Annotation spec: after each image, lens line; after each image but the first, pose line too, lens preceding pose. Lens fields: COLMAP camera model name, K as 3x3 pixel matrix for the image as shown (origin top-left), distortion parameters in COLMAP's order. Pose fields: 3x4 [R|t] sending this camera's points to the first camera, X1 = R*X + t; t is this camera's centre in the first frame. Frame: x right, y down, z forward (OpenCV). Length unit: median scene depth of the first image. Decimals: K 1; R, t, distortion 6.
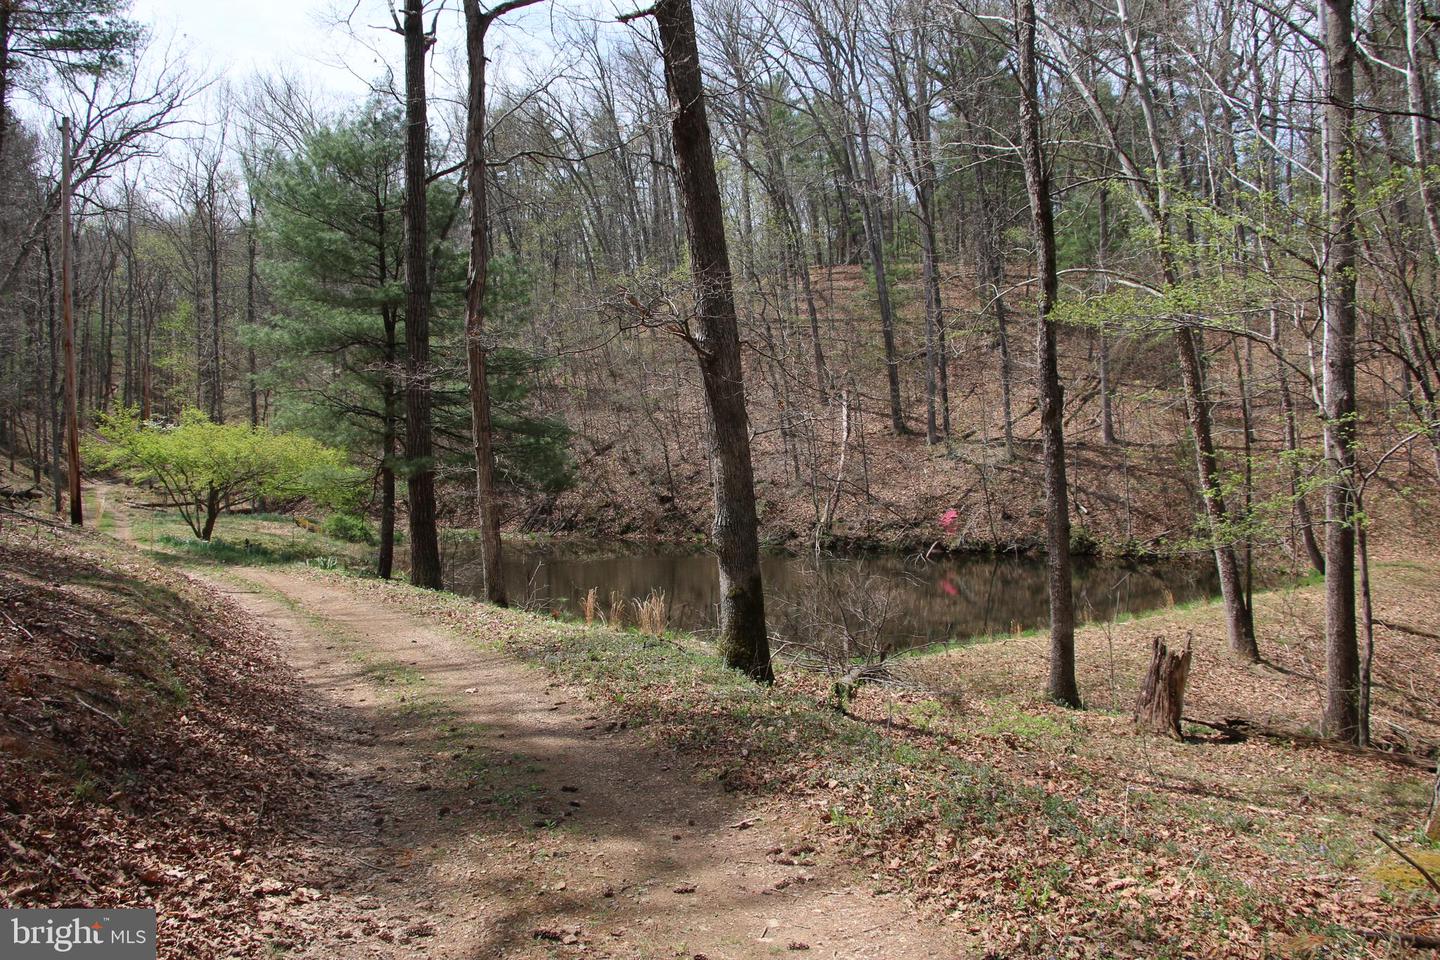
lens RADIAL K [[1195.5, 0, 718.2], [0, 1195.5, 481.0], [0, 0, 1]] dist [-0.096811, 0.033606]
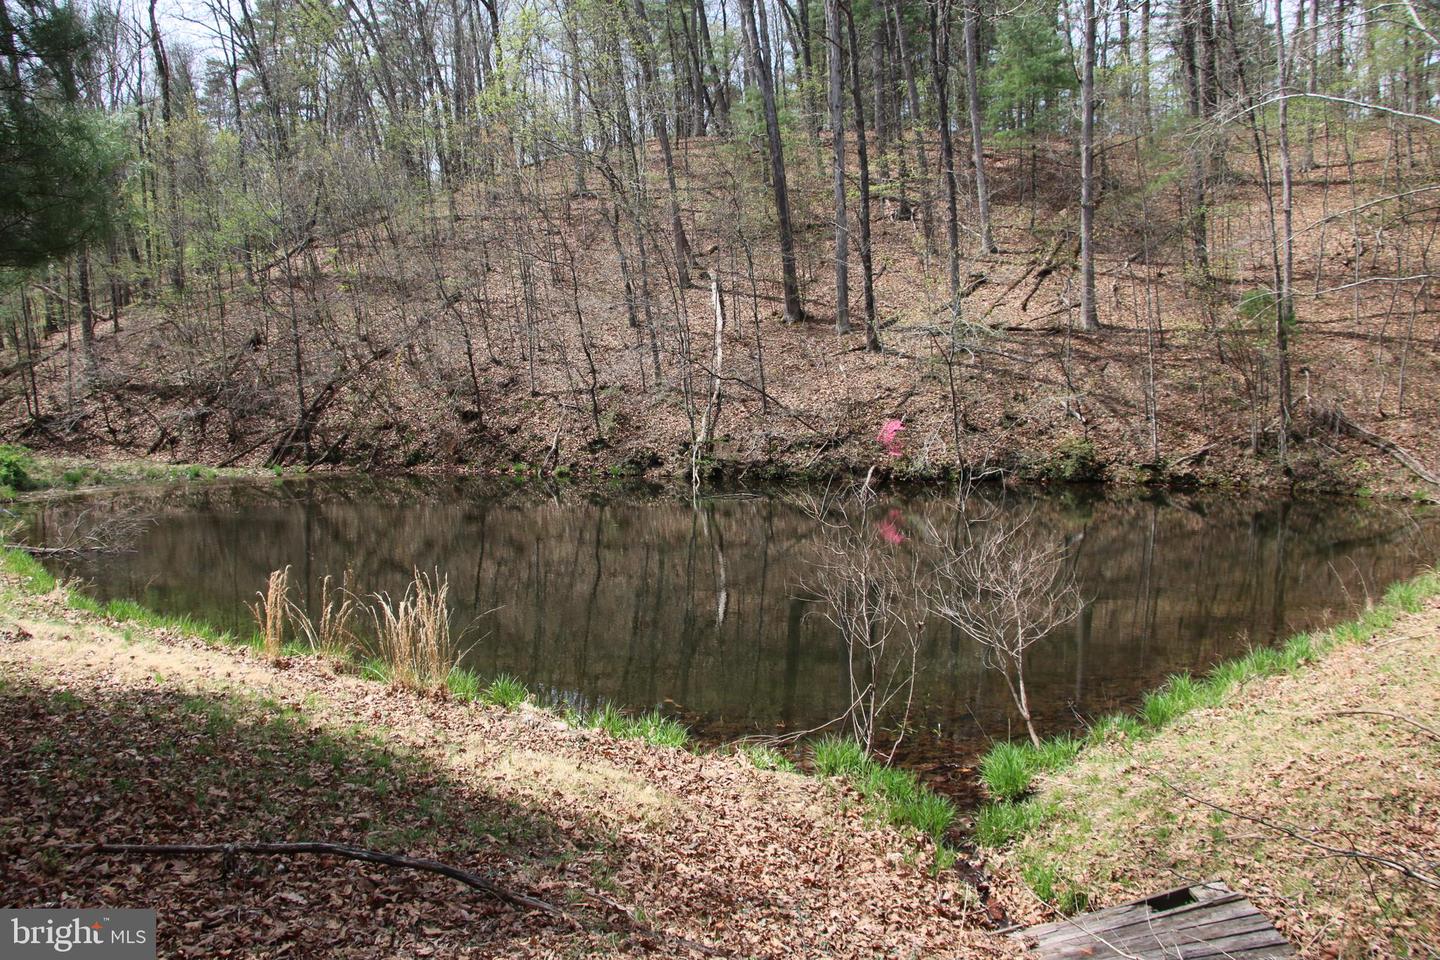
lens RADIAL K [[1195.5, 0, 713.3], [0, 1195.5, 474.4], [0, 0, 1]] dist [-0.096811, 0.033606]
pose [[0.988632, -0.017750, 0.149304, -0.008069], [0.010952, 0.998871, 0.046227, 0.020915], [-0.149955, -0.044067, 0.987710, 0.307710]]
